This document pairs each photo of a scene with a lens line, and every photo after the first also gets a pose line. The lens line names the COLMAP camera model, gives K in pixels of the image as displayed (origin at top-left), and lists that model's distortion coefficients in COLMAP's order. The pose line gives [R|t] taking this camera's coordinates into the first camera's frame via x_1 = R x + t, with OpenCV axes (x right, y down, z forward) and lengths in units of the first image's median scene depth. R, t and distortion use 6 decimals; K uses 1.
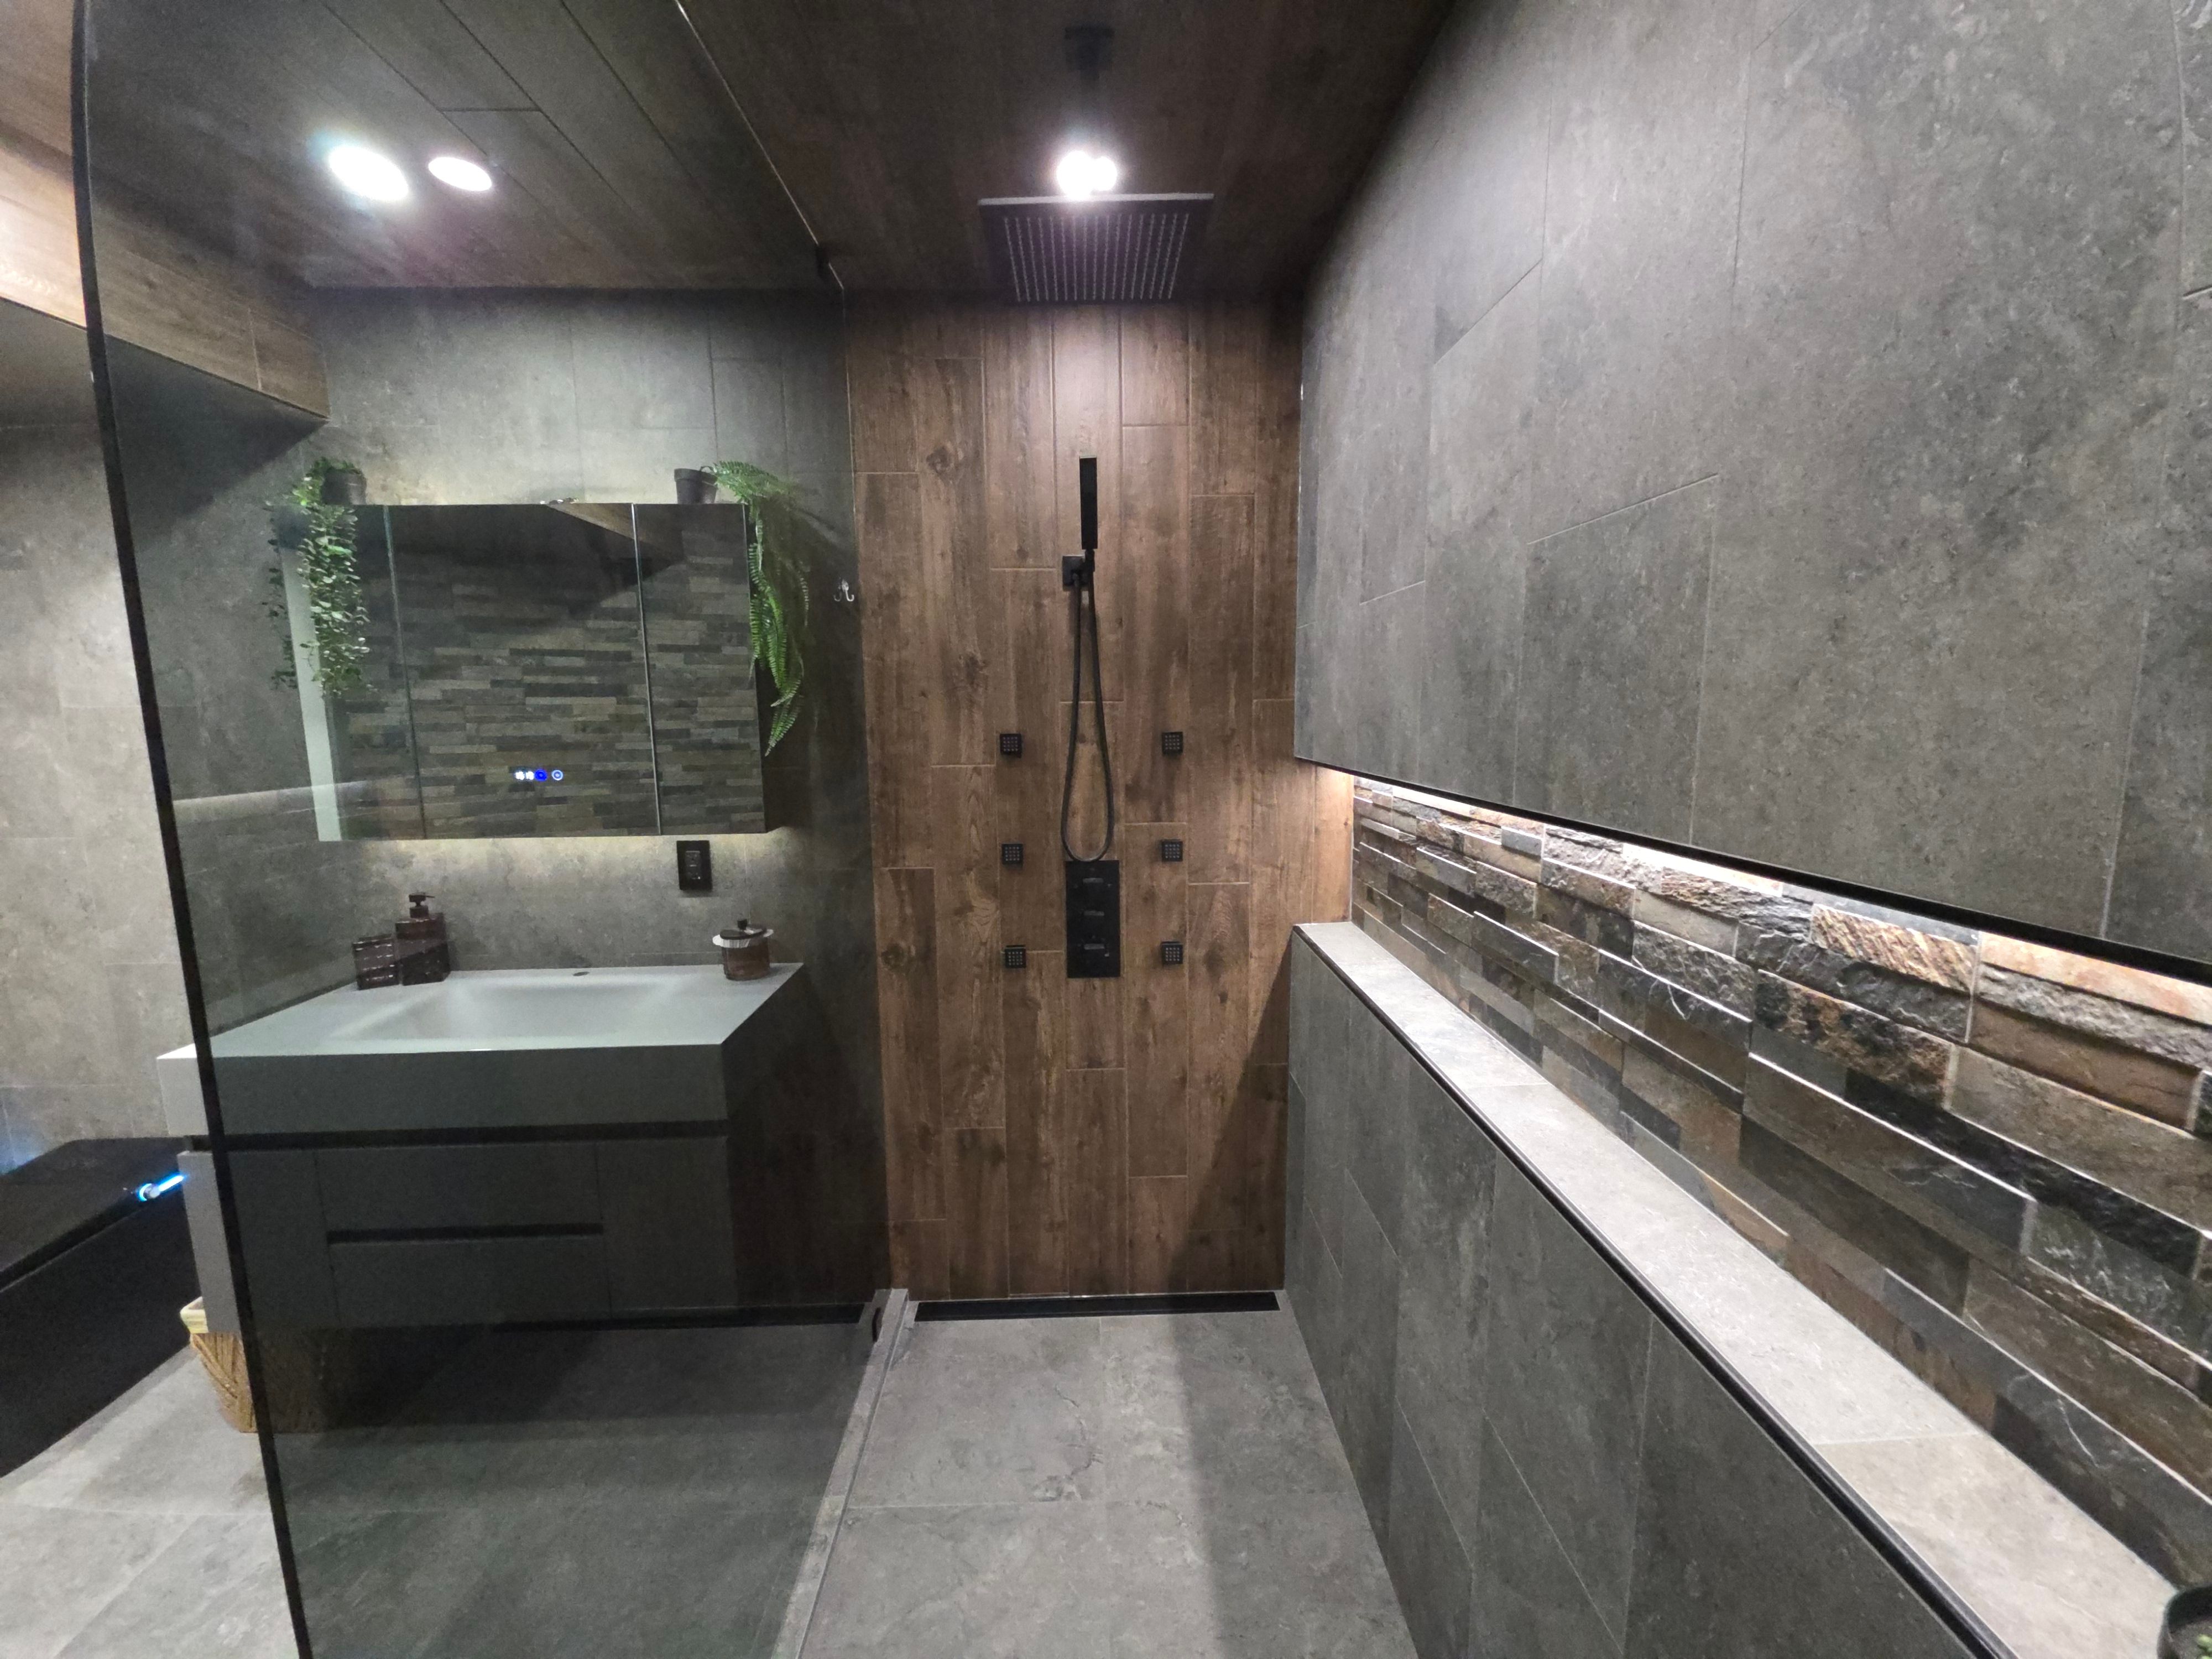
lens RADIAL K [[871.3, 0, 1102.0], [0, 871.3, 826.1], [0, 0, 1]] dist [0.011310, -0.005639]
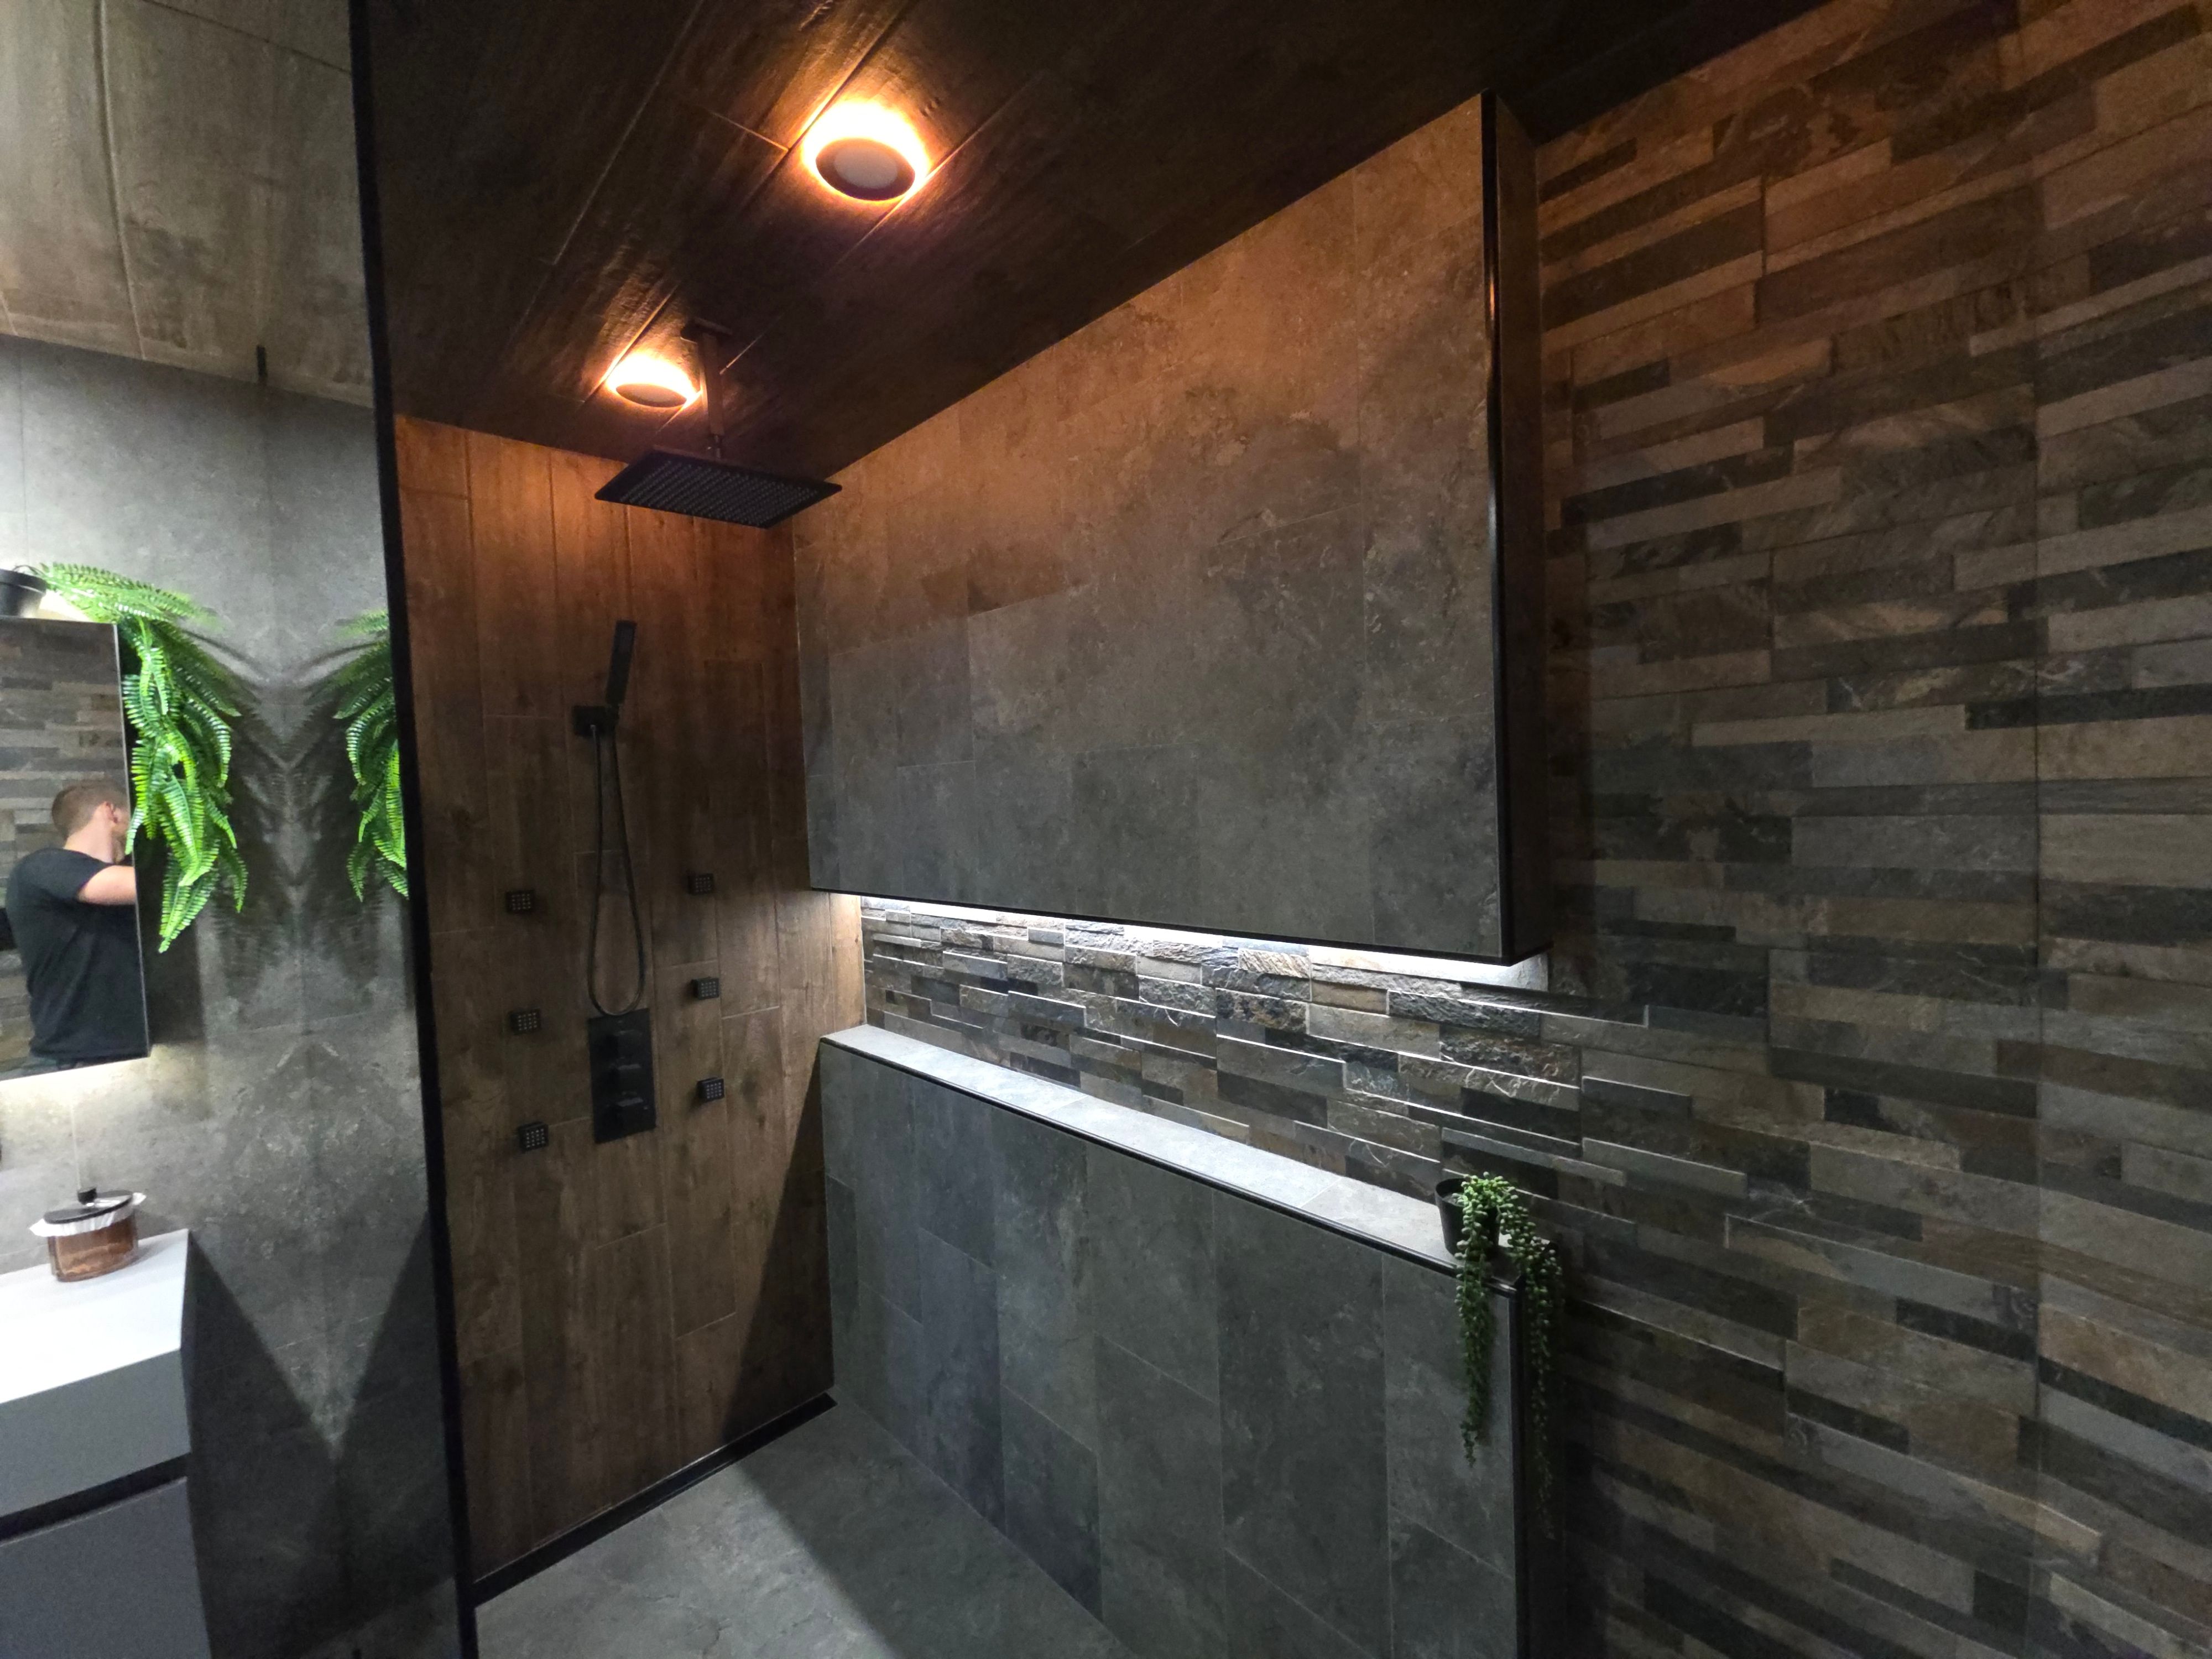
lens RADIAL K [[871.3, 0, 1104.9], [0, 871.3, 825.7], [0, 0, 1]] dist [0.011310, -0.005639]
pose [[0.726373, -0.040304, 0.686118, -0.322951], [0.122568, 0.989873, -0.071612, -0.035477], [-0.676284, 0.136113, 0.723957, -0.110736]]
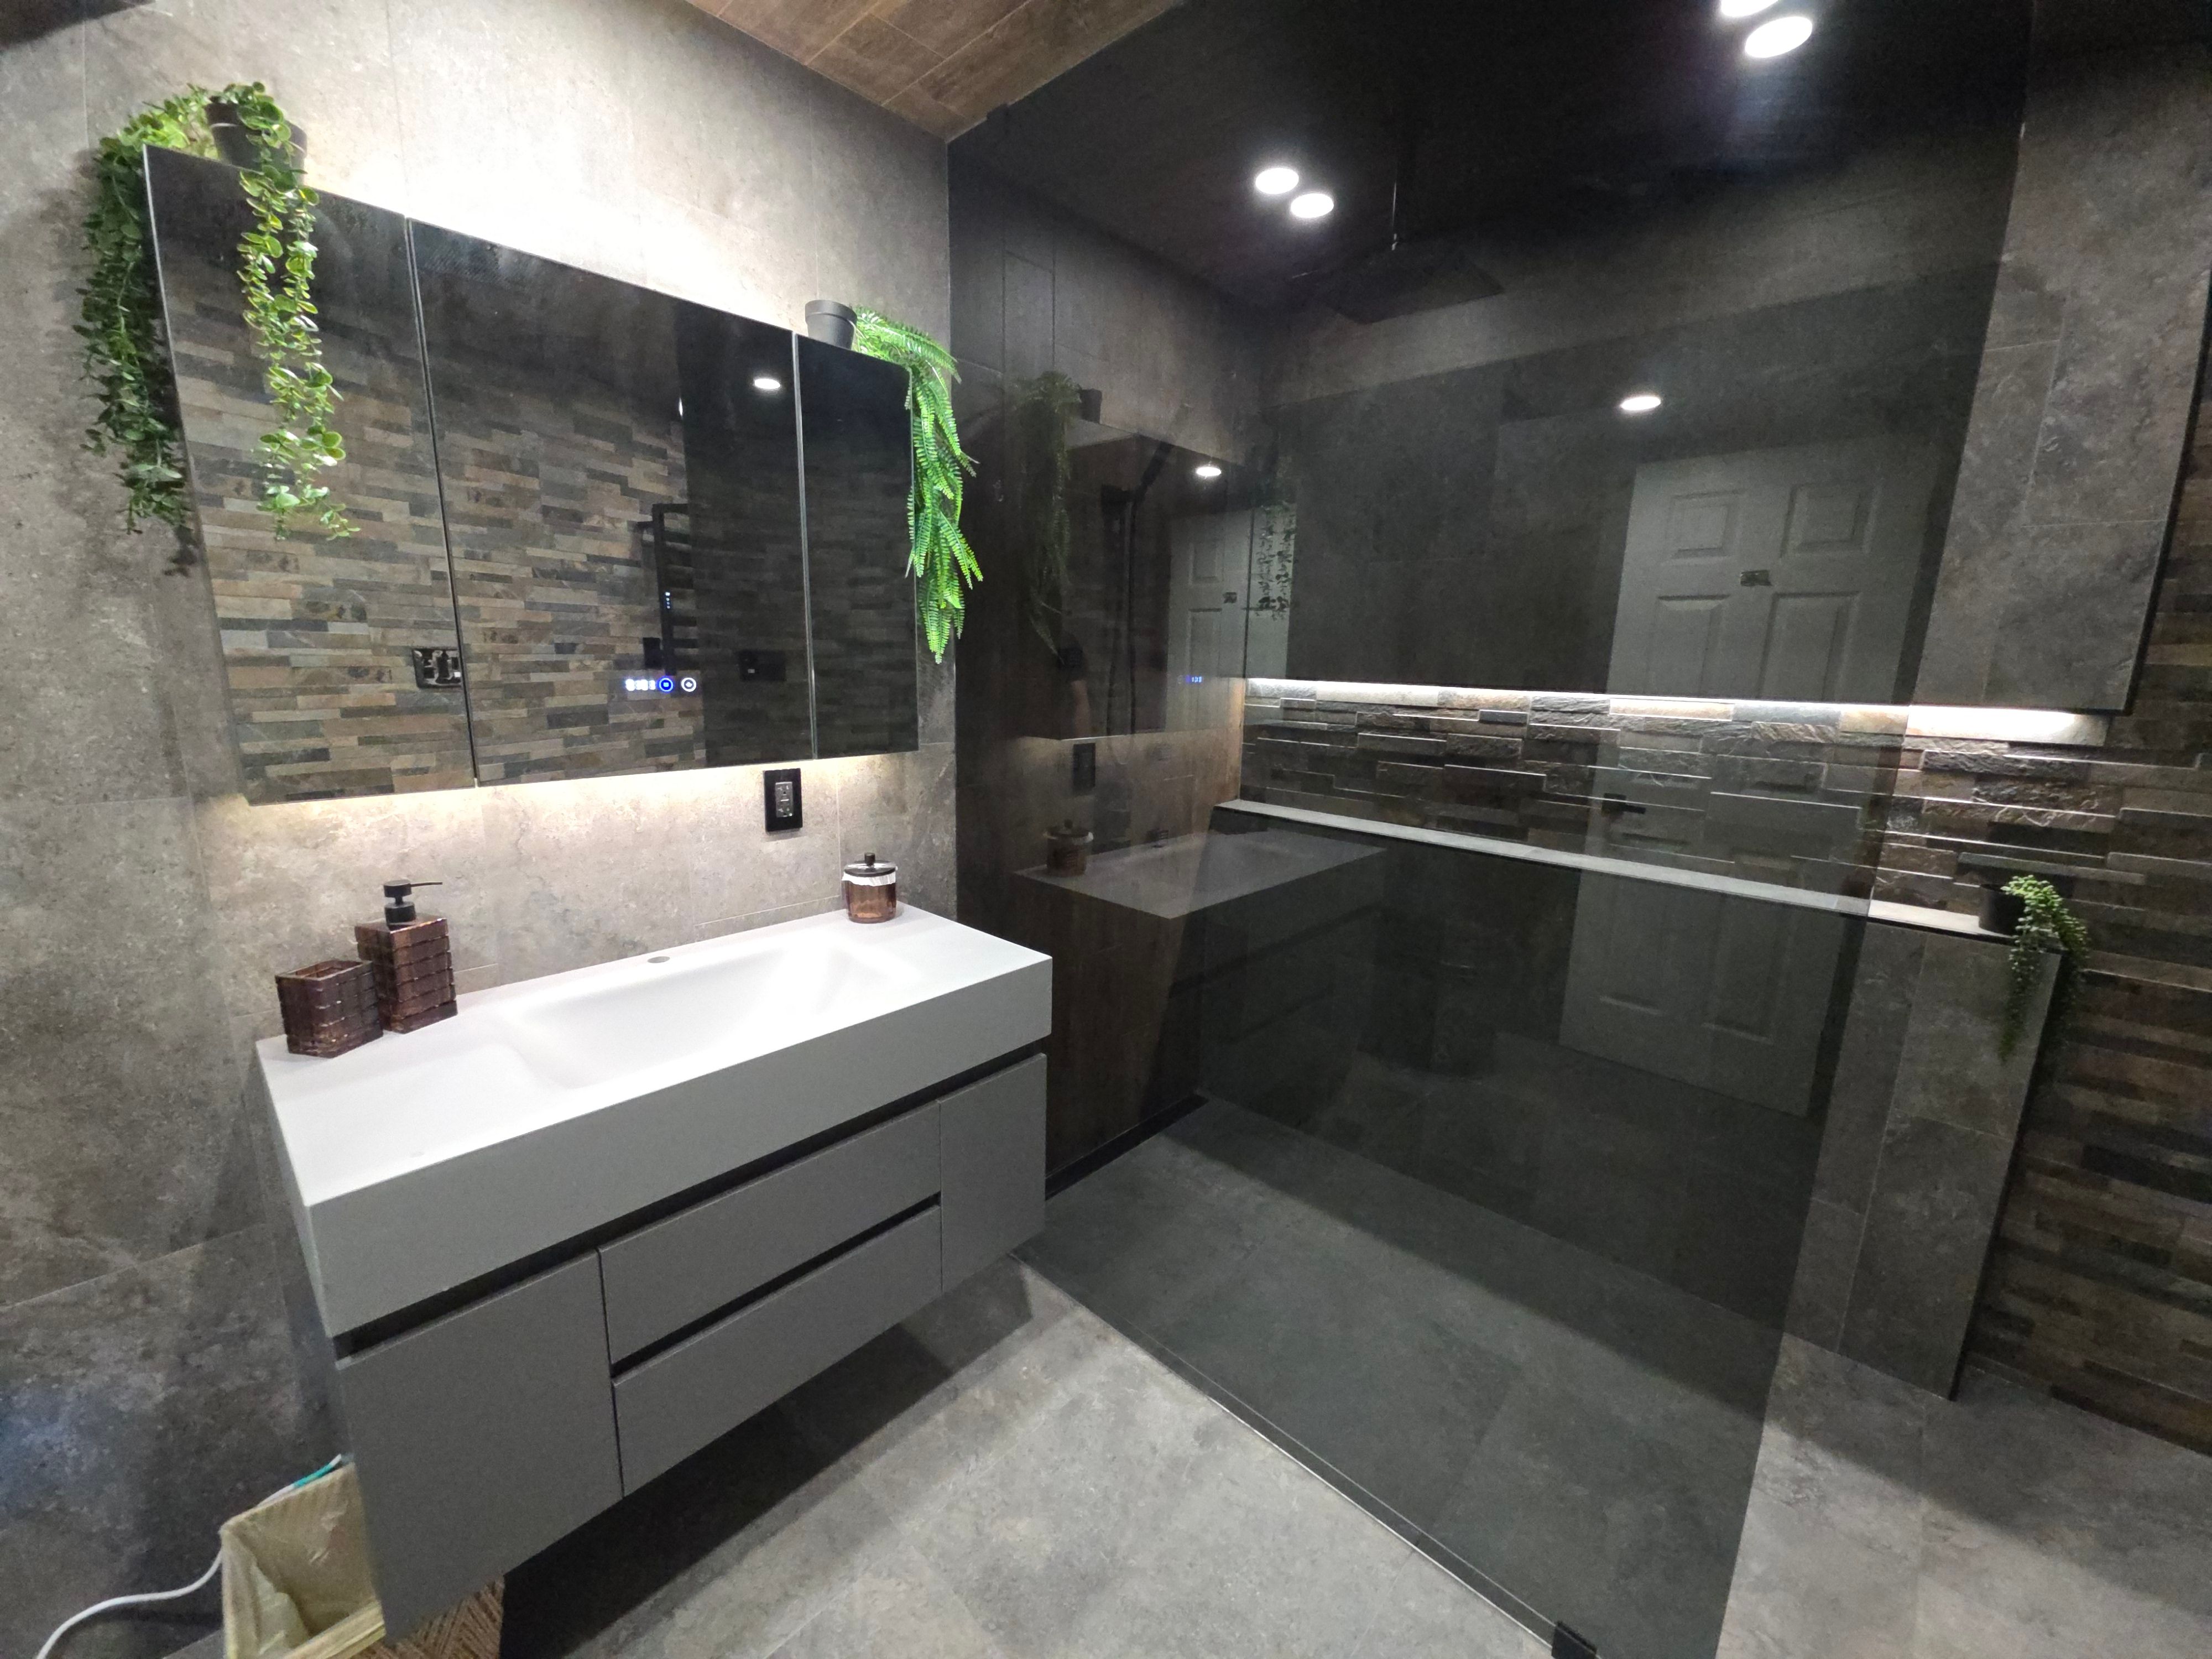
lens RADIAL K [[871.3, 0, 1102.4], [0, 871.3, 826.4], [0, 0, 1]] dist [0.011310, -0.005639]
pose [[0.699170, -0.113038, 0.705963, -0.960961], [0.065037, 0.993384, 0.094649, 0.013495], [-0.711992, -0.020262, 0.701896, 0.251967]]
